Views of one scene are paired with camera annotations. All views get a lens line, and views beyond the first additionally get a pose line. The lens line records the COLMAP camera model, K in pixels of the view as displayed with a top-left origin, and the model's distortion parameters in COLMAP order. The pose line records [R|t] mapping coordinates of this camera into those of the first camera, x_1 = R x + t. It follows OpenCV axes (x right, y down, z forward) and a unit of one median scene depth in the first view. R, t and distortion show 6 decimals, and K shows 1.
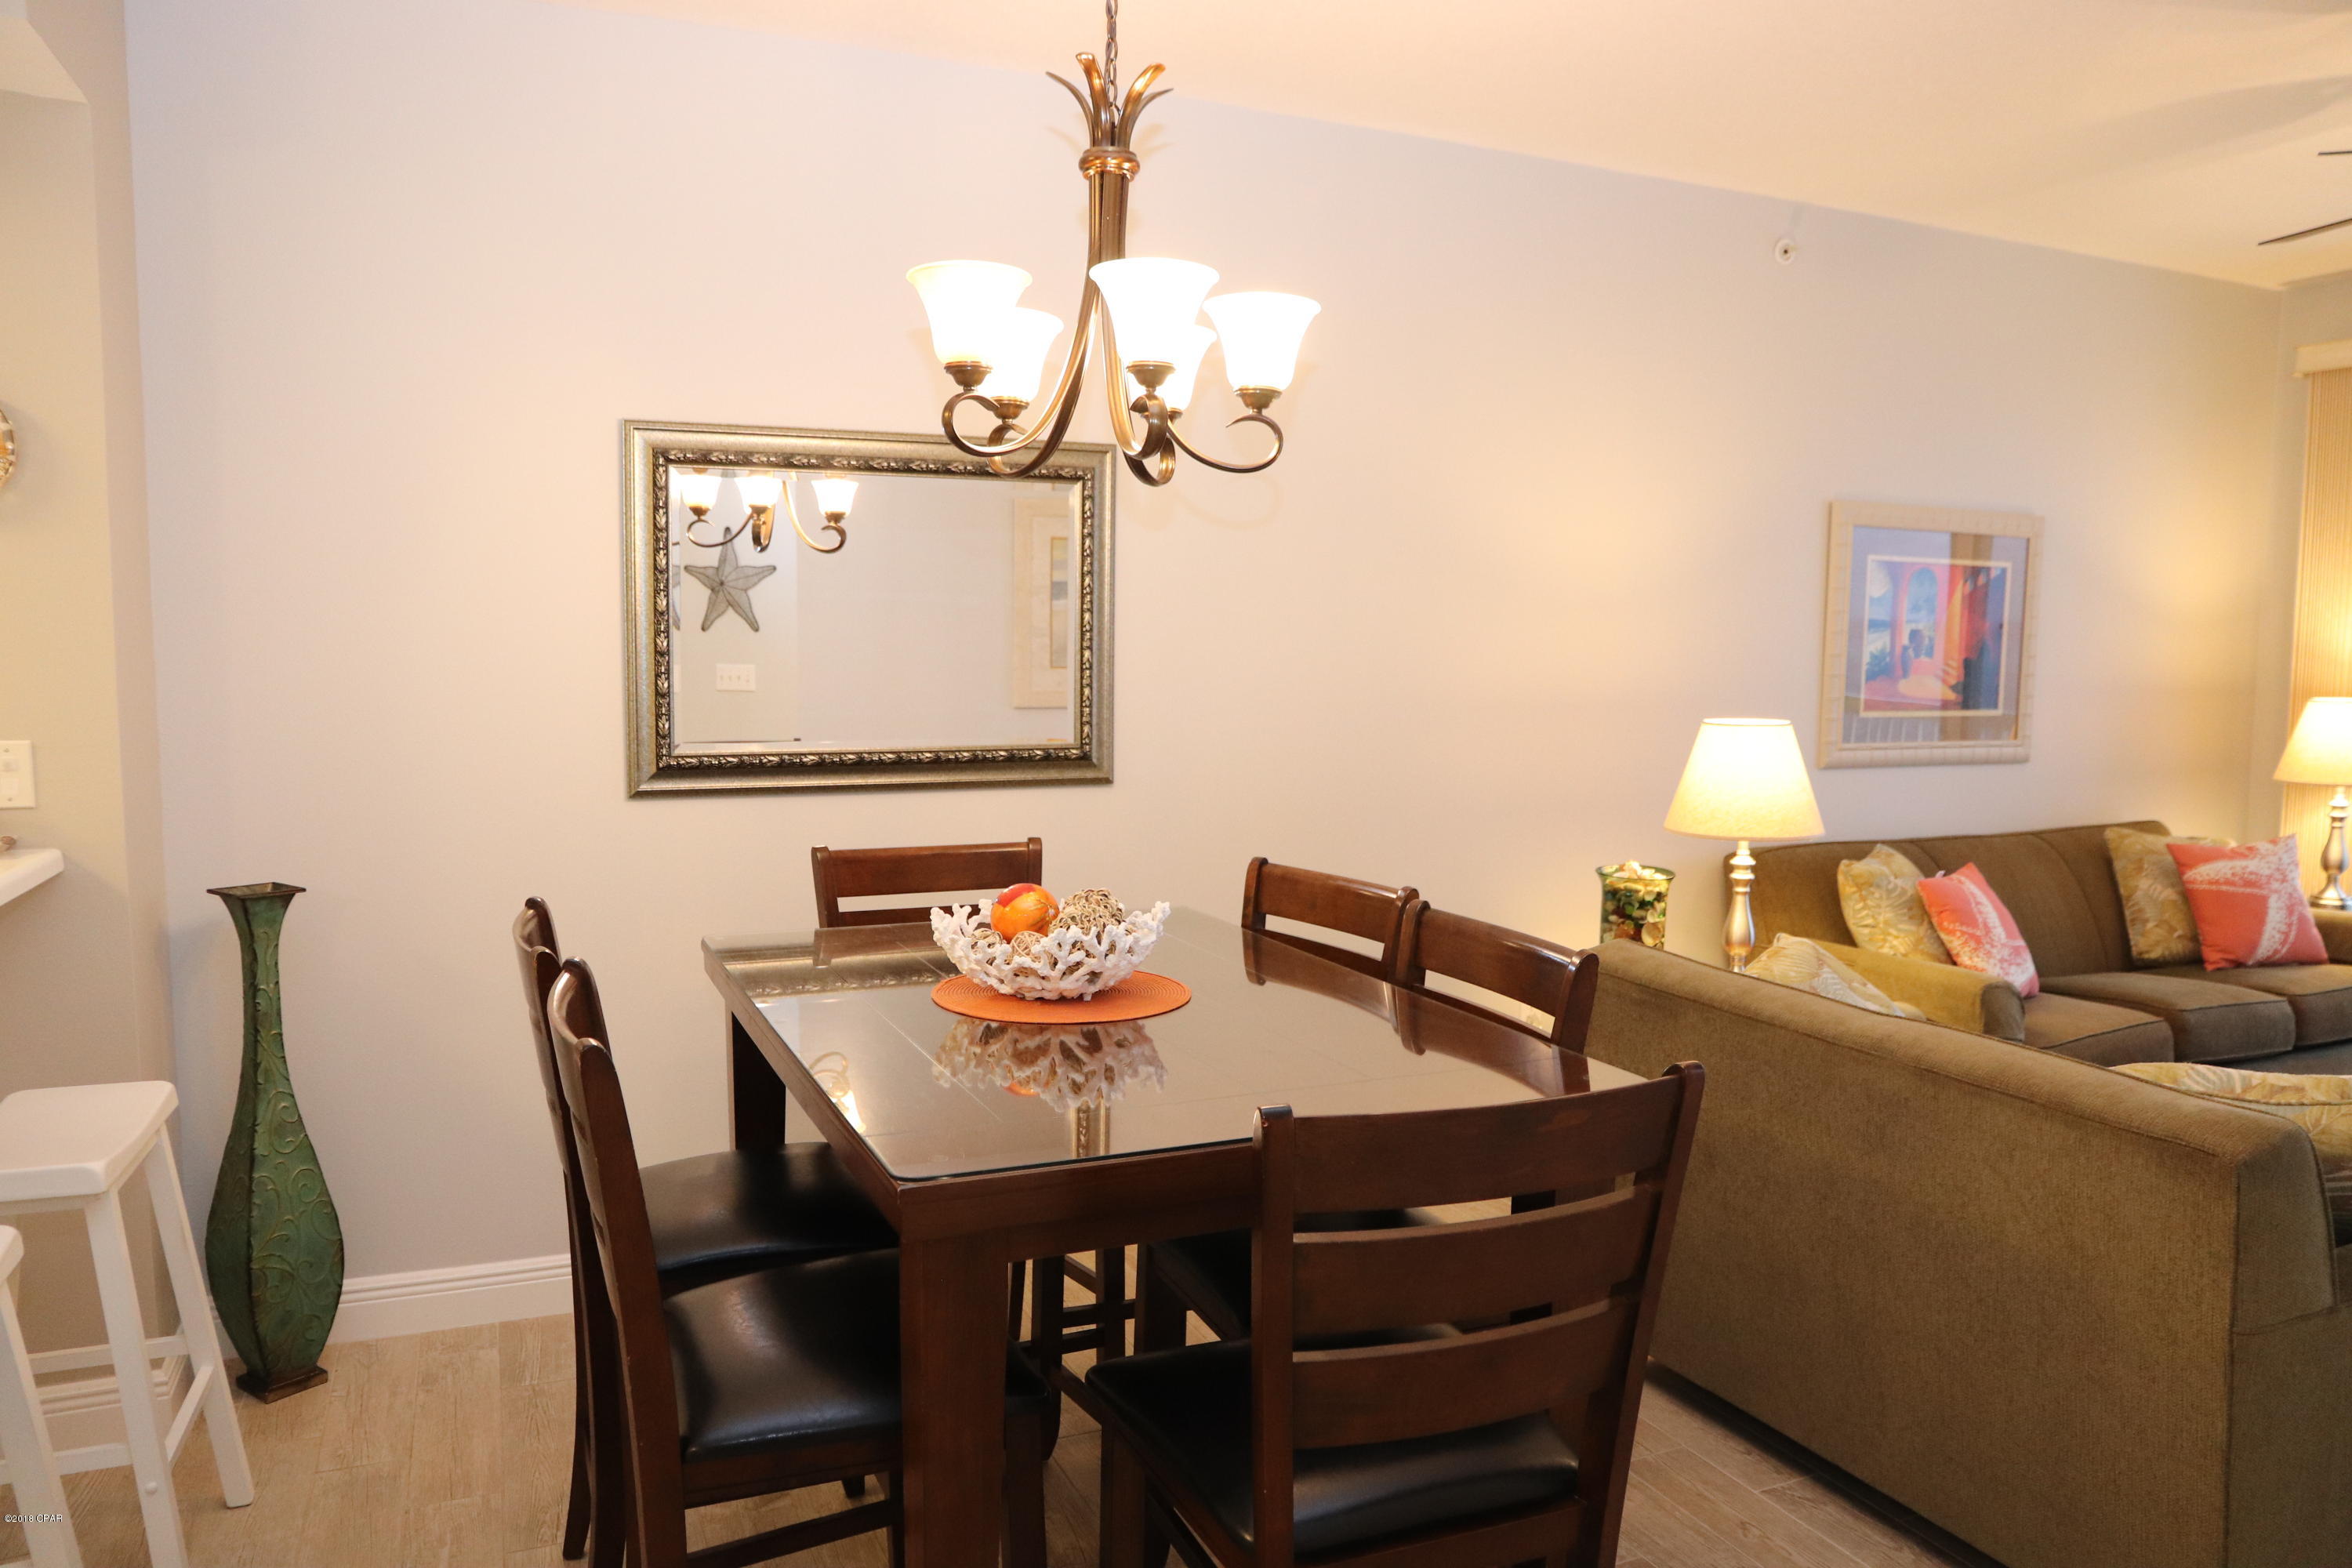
lens RADIAL K [[1617.8, 0, 1198.8], [0, 1617.8, 786.5], [0, 0, 1]] dist [-0.120443, 0.085012]
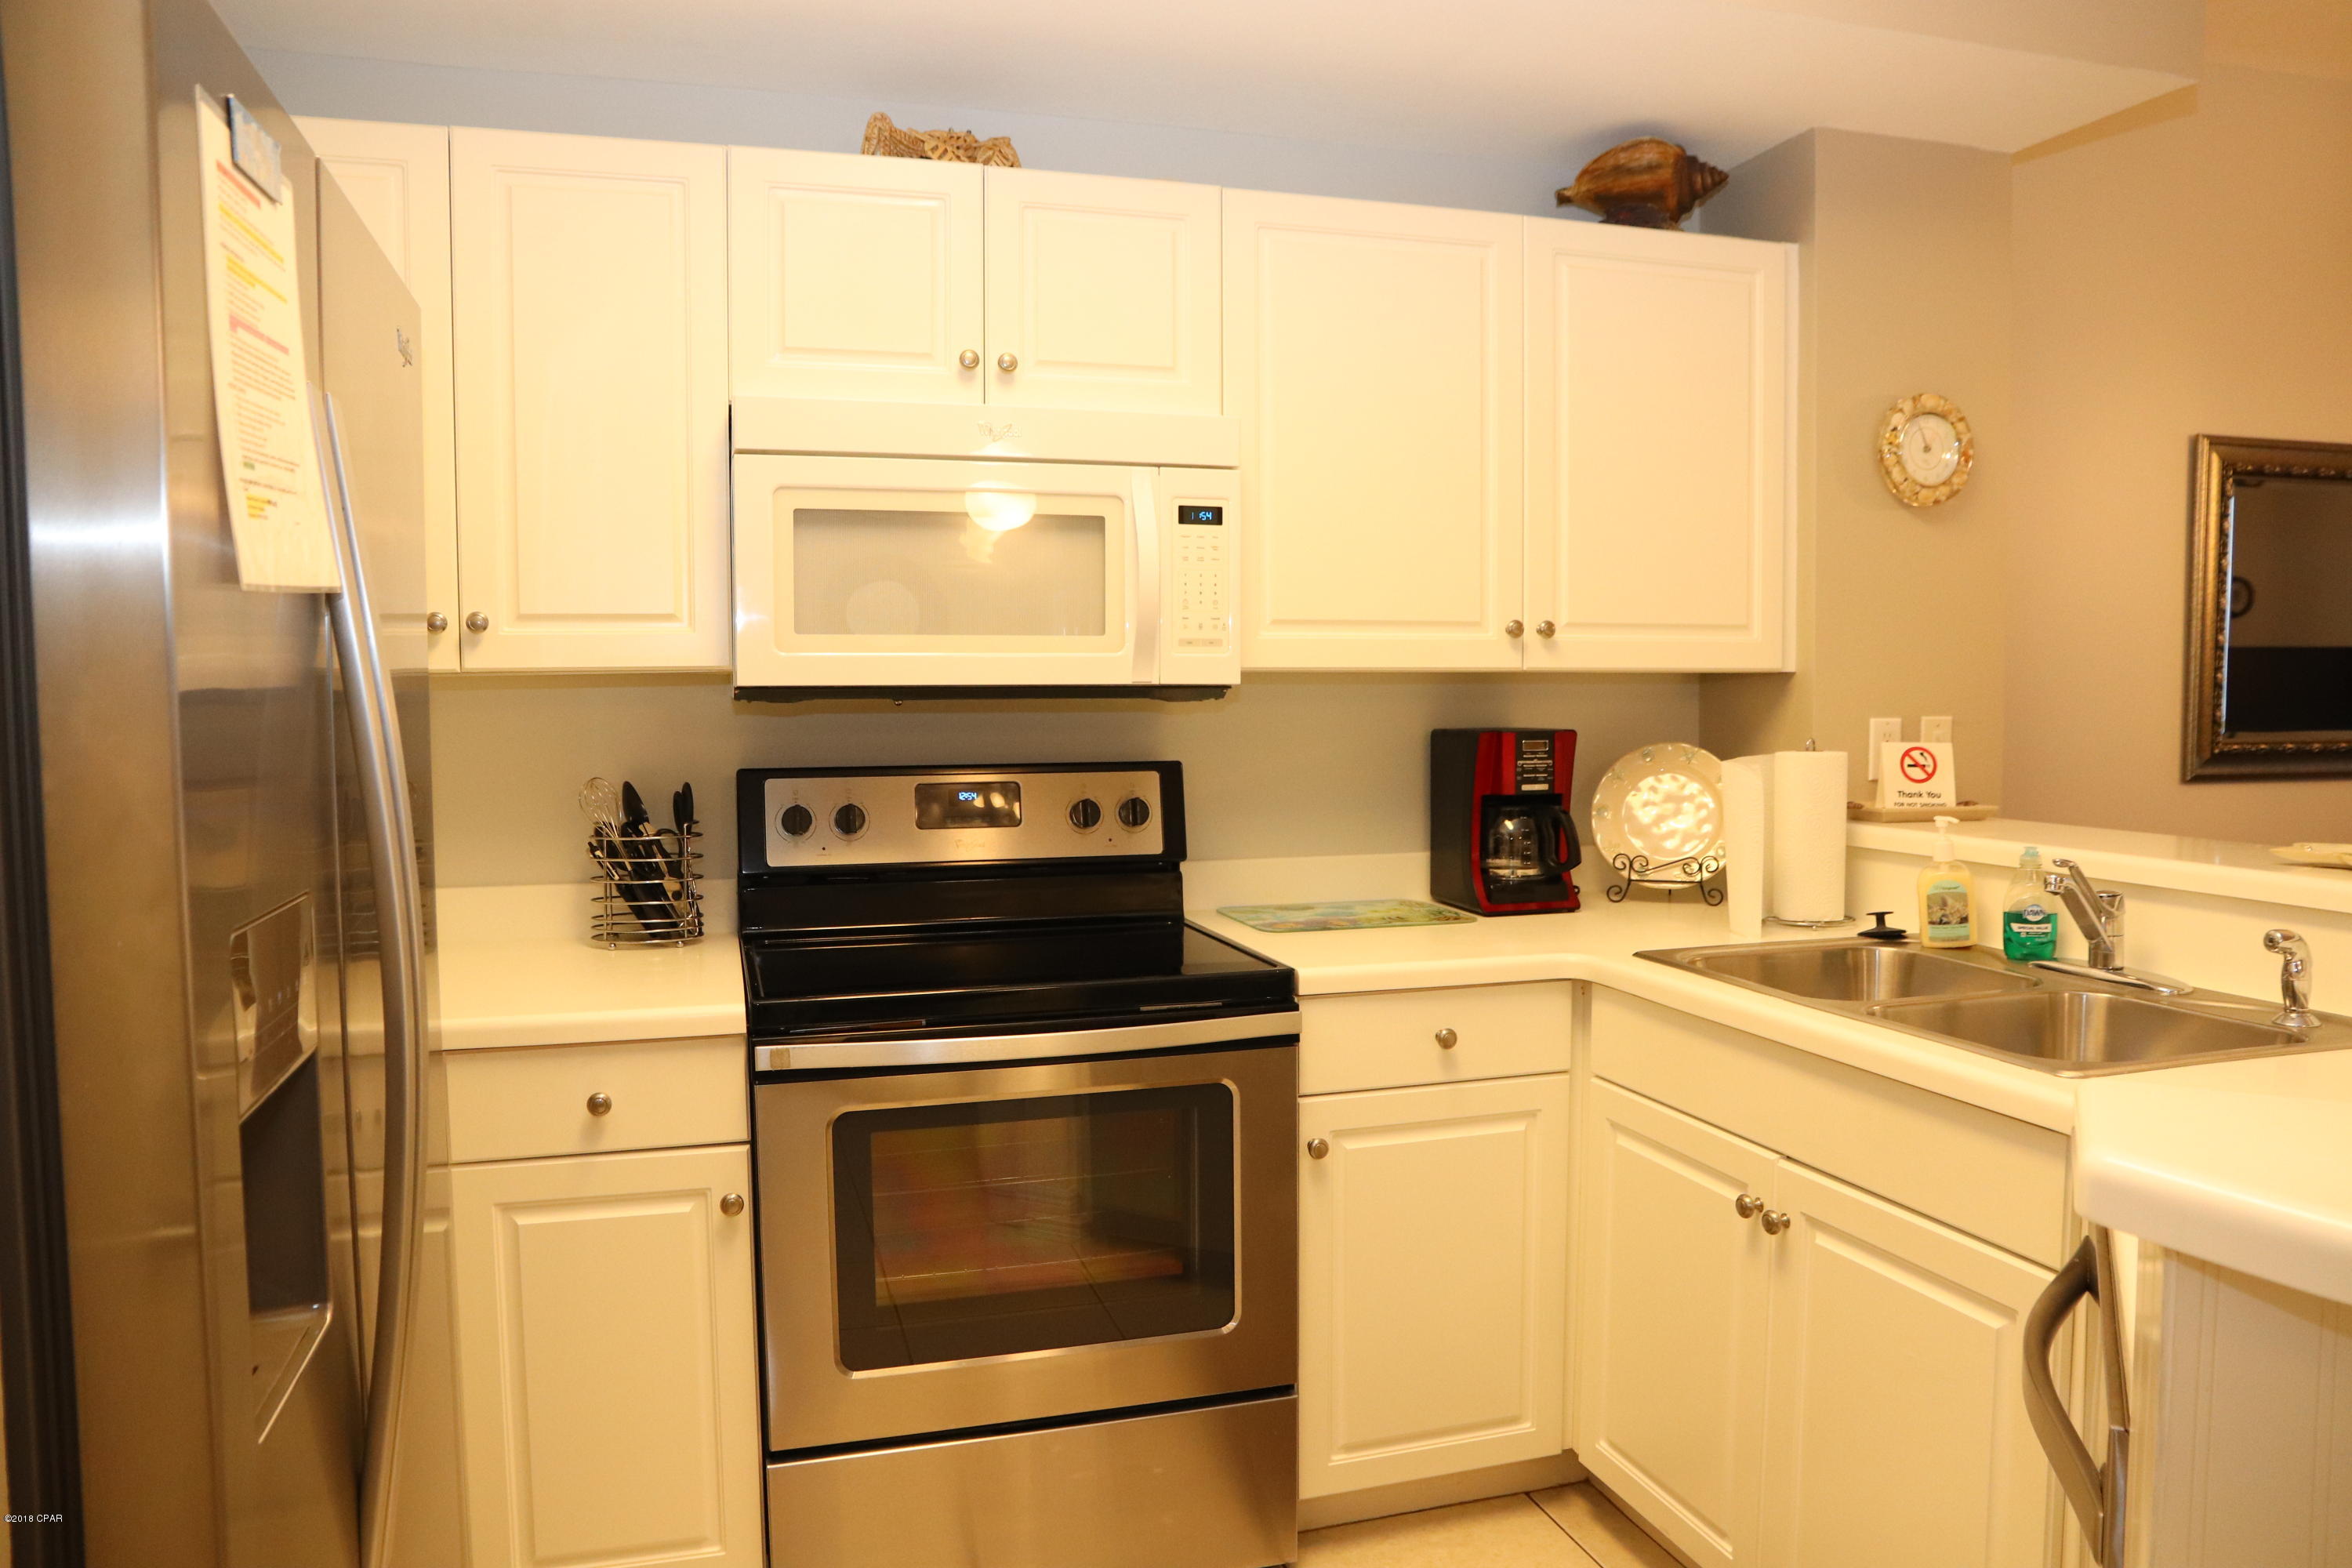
lens RADIAL K [[1617.8, 0, 1198.8], [0, 1617.8, 786.5], [0, 0, 1]] dist [-0.120443, 0.085012]
pose [[0.991793, -0.005424, -0.127737, -0.727080], [0.001803, 0.999594, -0.028443, 0.032520], [0.127840, 0.027979, 0.991400, -0.121753]]
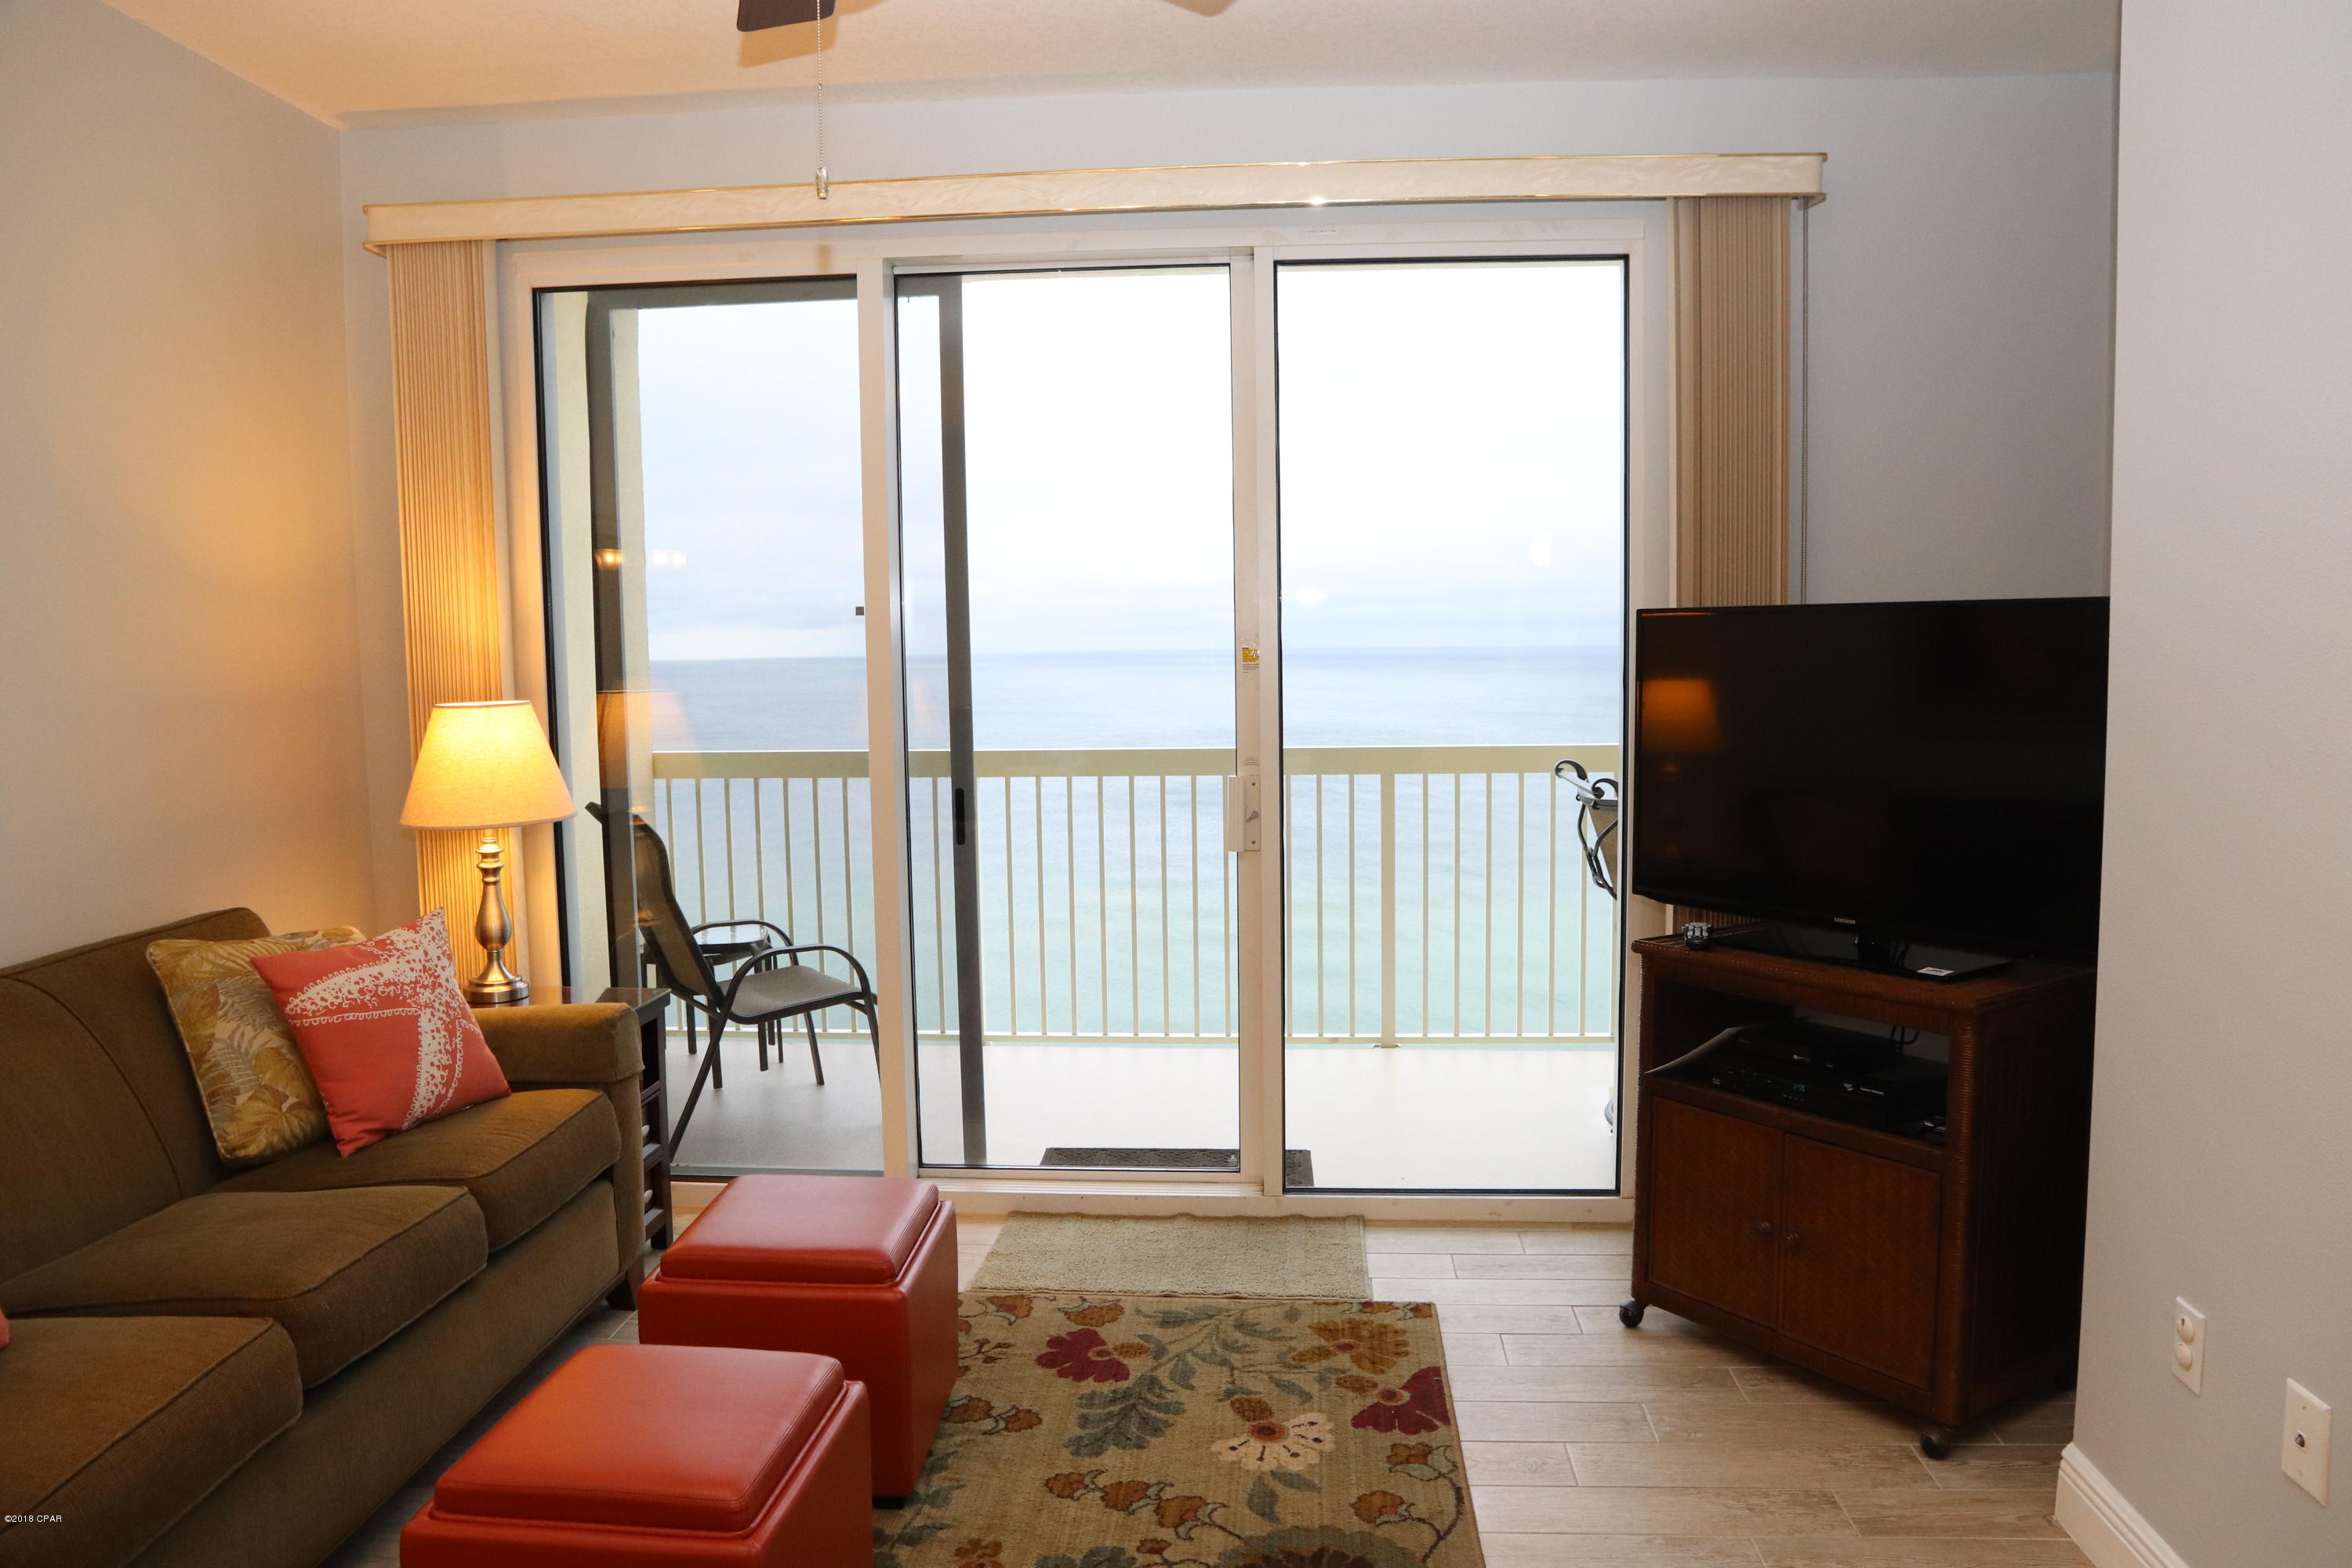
lens RADIAL K [[1617.8, 0, 1198.8], [0, 1617.8, 786.5], [0, 0, 1]] dist [-0.120443, 0.085012]
pose [[0.472645, -0.093156, 0.876316, 0.308402], [0.095736, 0.993940, 0.054024, -0.030896], [-0.876037, 0.058361, 0.478699, 0.443199]]
